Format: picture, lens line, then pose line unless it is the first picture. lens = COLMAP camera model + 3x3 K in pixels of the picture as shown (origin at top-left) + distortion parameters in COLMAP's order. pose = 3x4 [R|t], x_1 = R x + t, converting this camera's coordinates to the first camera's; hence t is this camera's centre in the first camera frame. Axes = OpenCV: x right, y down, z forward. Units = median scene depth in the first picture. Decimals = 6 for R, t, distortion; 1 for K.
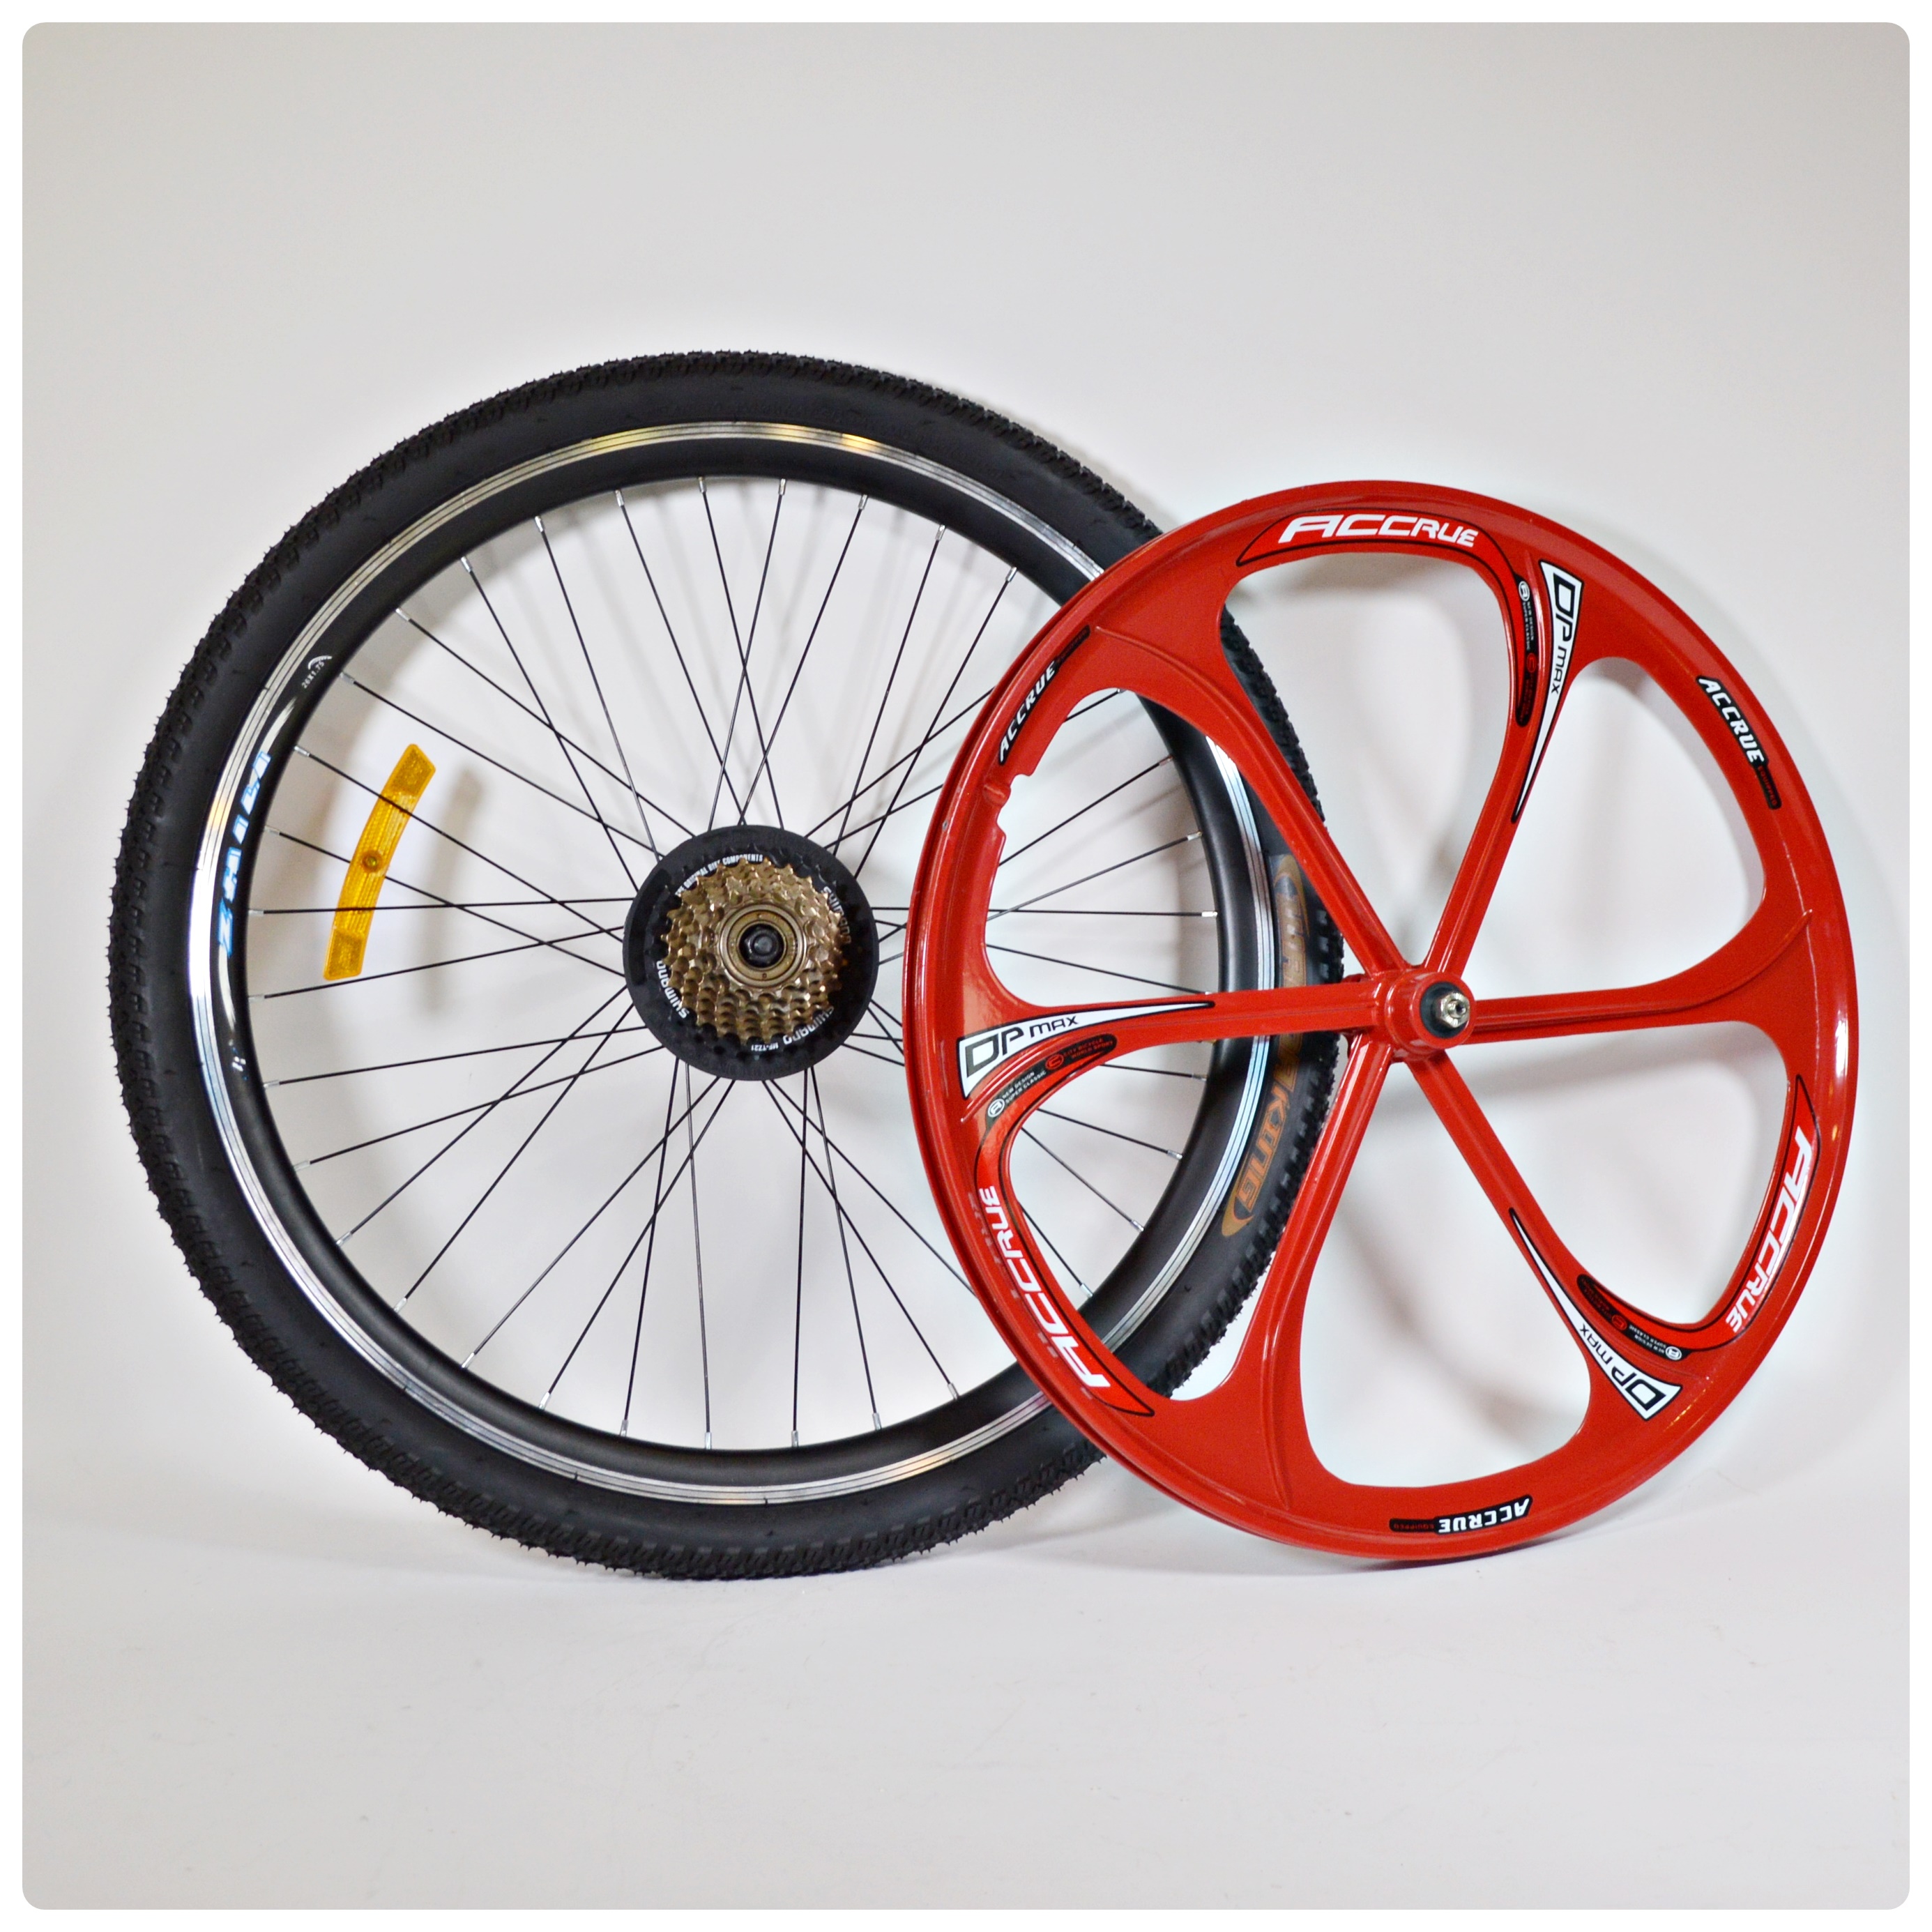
lens RADIAL K [[3306.2, 0, 966.0], [0, 3306.2, 966.0], [0, 0, 1]] dist [0.005735, 0.019456]
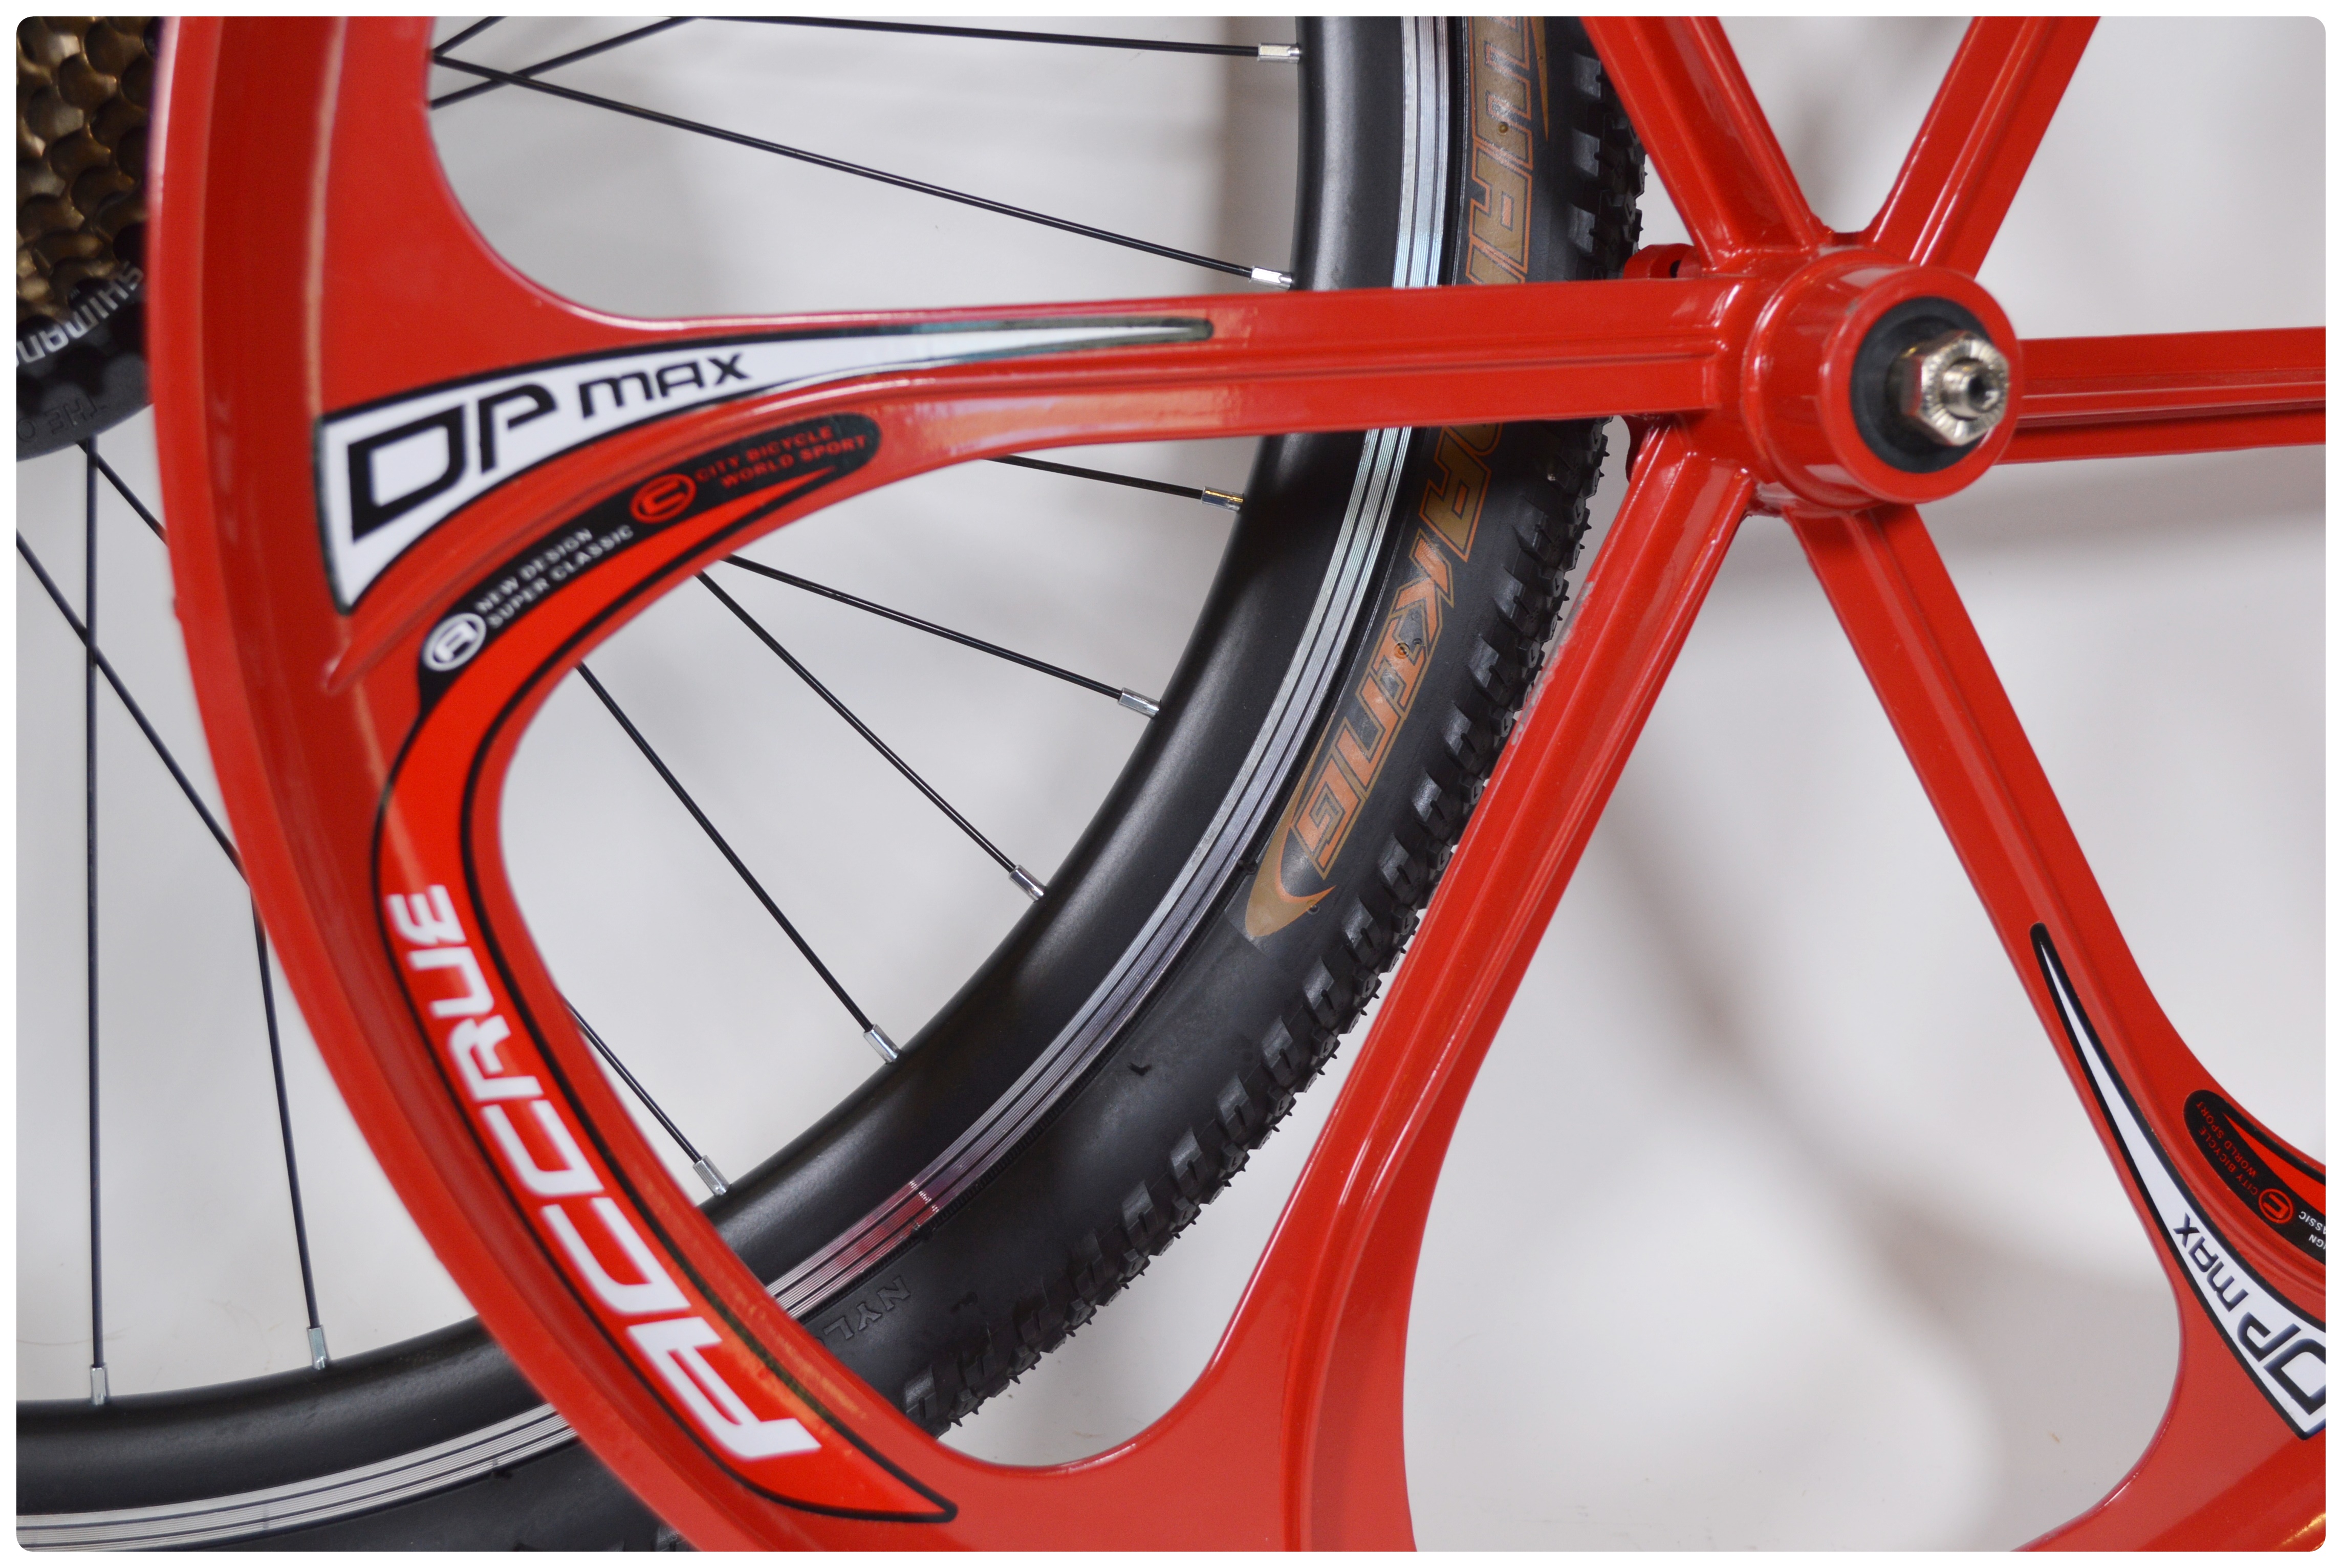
lens RADIAL K [[2868.3, 0, 1099.6], [0, 2868.3, 782.1], [0, 0, 1]] dist [-0.023545, -0.029711]
pose [[0.994579, 0.069629, -0.077234, 0.088644], [-0.050589, 0.972896, 0.225642, -0.008097], [0.090851, -0.220512, 0.971144, 0.715167]]
